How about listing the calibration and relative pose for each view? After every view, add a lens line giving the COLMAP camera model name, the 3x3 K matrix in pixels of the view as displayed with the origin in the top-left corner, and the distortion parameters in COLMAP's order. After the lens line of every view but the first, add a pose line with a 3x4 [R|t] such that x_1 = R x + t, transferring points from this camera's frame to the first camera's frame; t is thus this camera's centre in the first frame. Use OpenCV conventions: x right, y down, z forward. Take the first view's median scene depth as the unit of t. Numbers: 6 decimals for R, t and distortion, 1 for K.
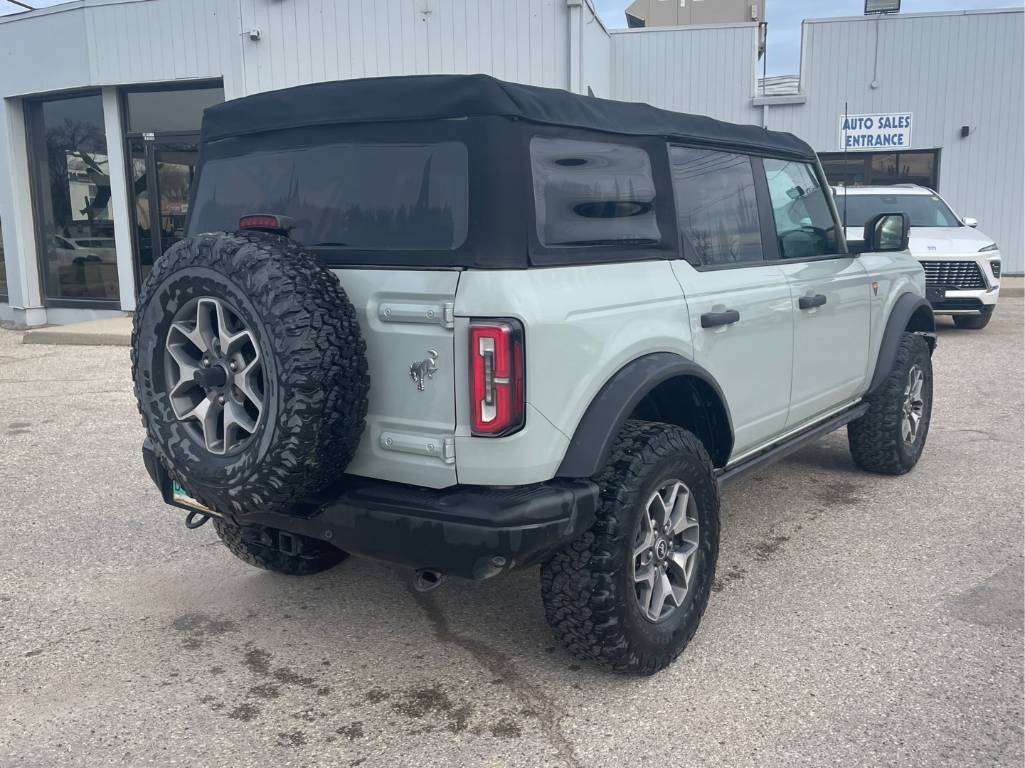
lens RADIAL K [[965.0, 0, 512.5], [0, 965.0, 384.0], [0, 0, 1]] dist [0.094944, -0.131197]
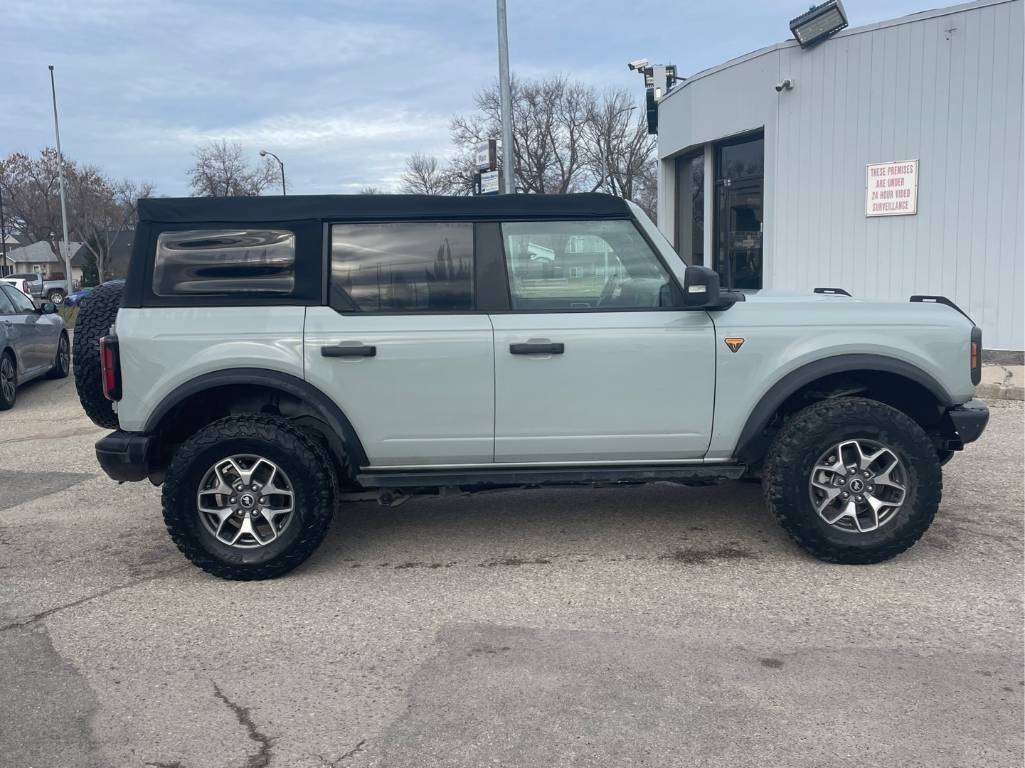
lens RADIAL K [[965.0, 0, 512.5], [0, 965.0, 384.0], [0, 0, 1]] dist [0.094944, -0.131197]
pose [[0.589851, 0.102451, -0.800987, 1.445185], [-0.116975, 0.992297, 0.040780, -0.105850], [0.798995, 0.069641, 0.597292, 0.391348]]
